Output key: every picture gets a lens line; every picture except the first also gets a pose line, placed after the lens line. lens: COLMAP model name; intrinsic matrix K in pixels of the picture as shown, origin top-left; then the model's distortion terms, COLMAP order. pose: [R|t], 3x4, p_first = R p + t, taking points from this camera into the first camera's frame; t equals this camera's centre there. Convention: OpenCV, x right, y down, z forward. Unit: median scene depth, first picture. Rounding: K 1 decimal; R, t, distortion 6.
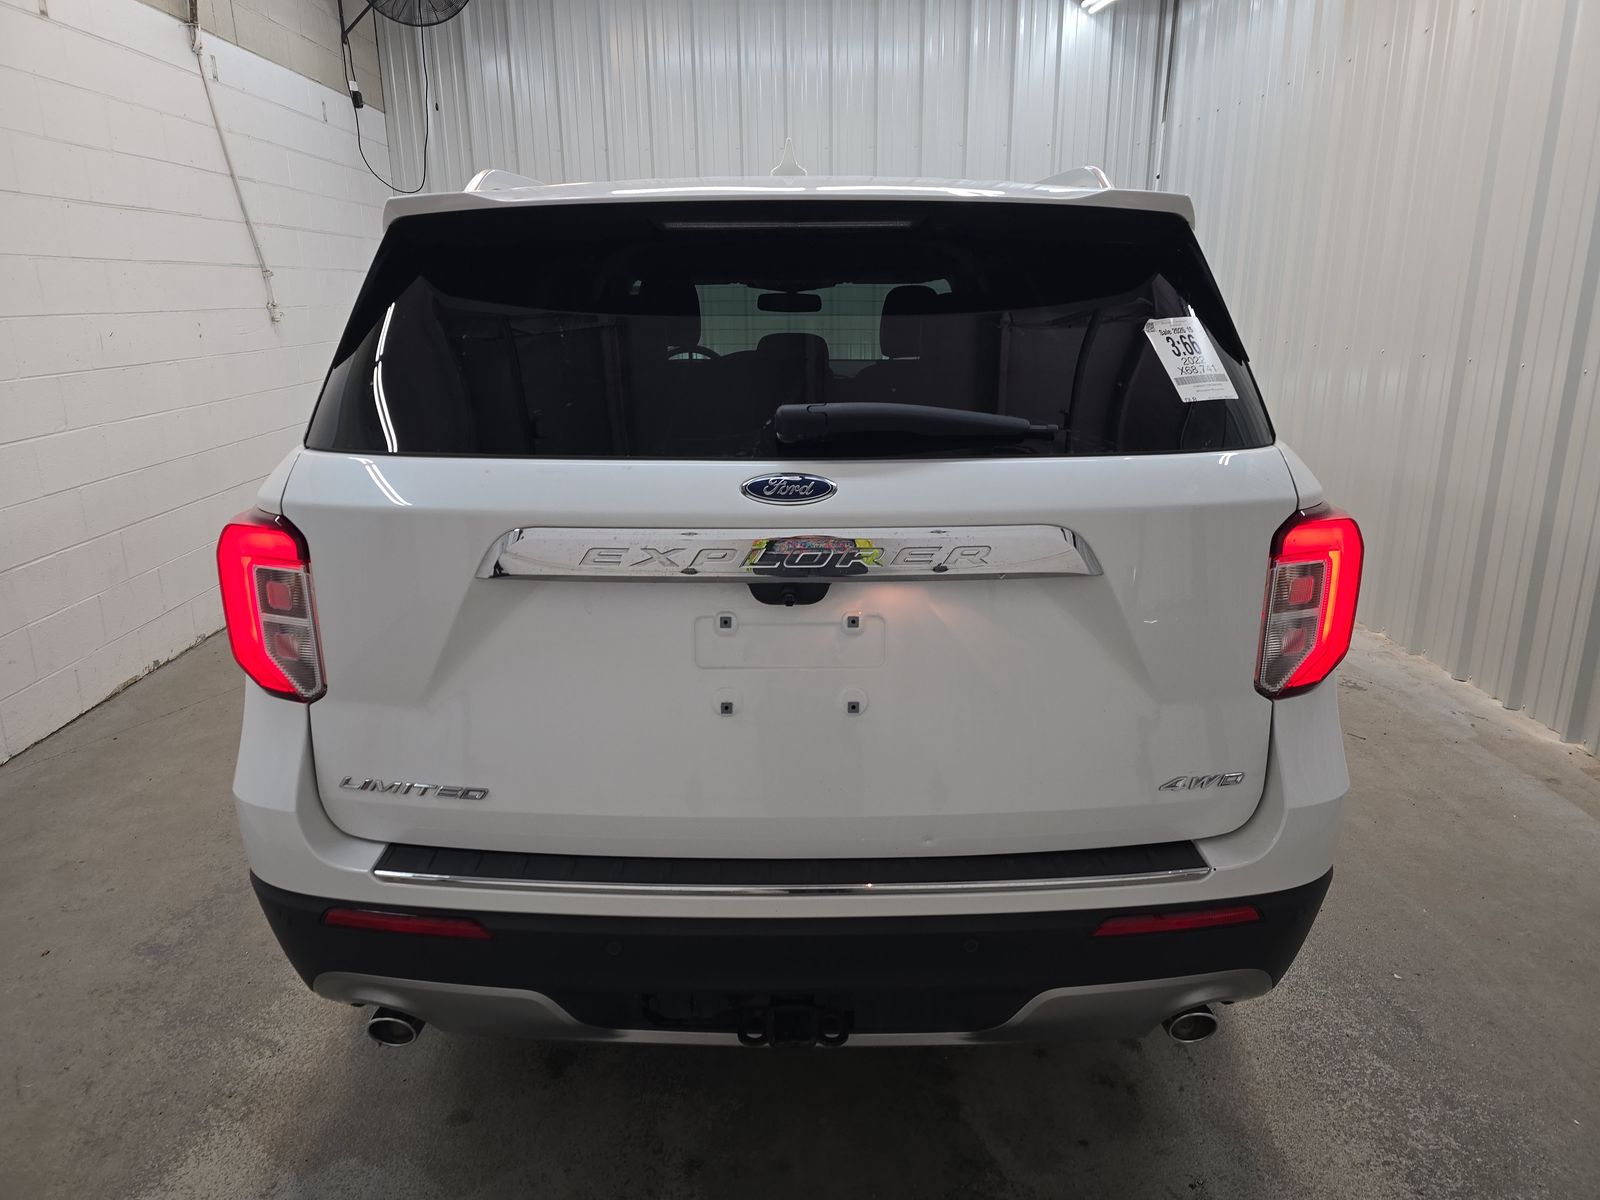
lens RADIAL K [[1072.9, 0, 795.9], [0, 1072.9, 591.9], [0, 0, 1]] dist [0.046270, -0.041203]
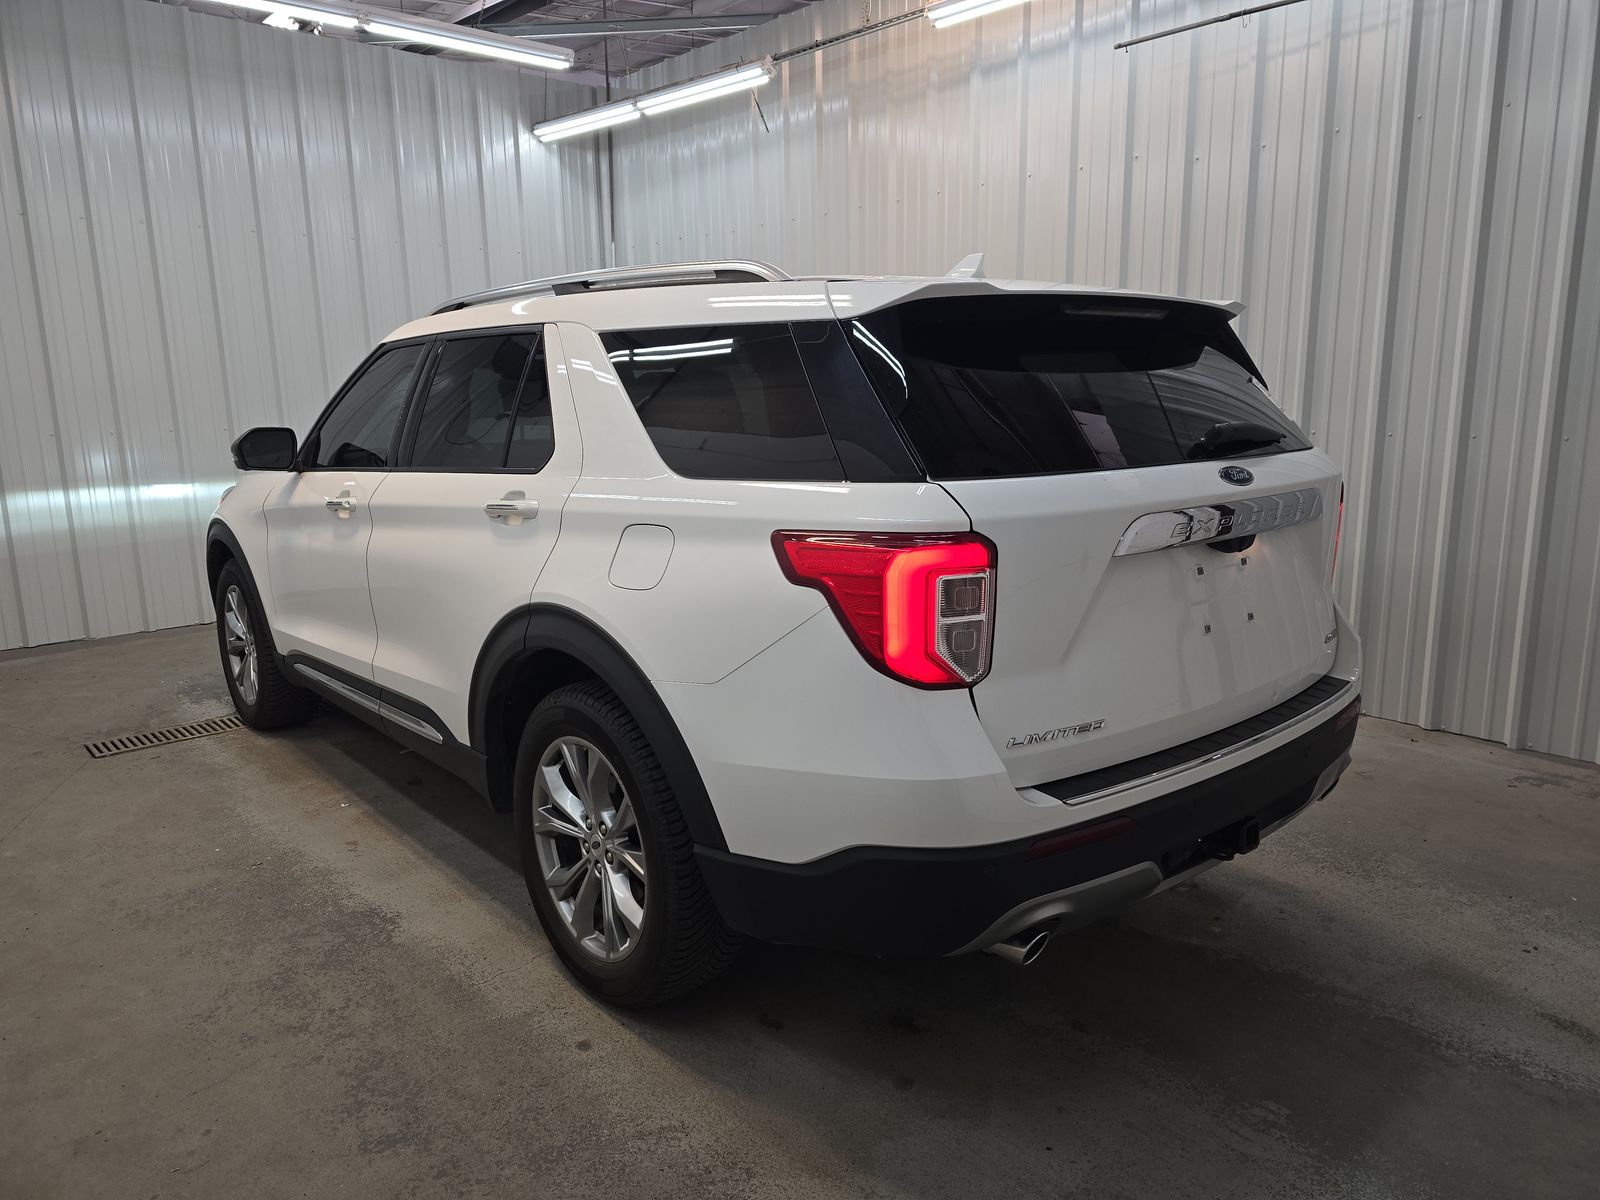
lens RADIAL K [[1072.9, 0, 795.9], [0, 1072.9, 591.9], [0, 0, 1]] dist [0.046270, -0.041203]
pose [[0.760567, -0.125357, 0.637042, -1.074336], [0.182841, 0.982827, -0.024894, -0.006201], [-0.622982, 0.135411, 0.770427, 0.145878]]
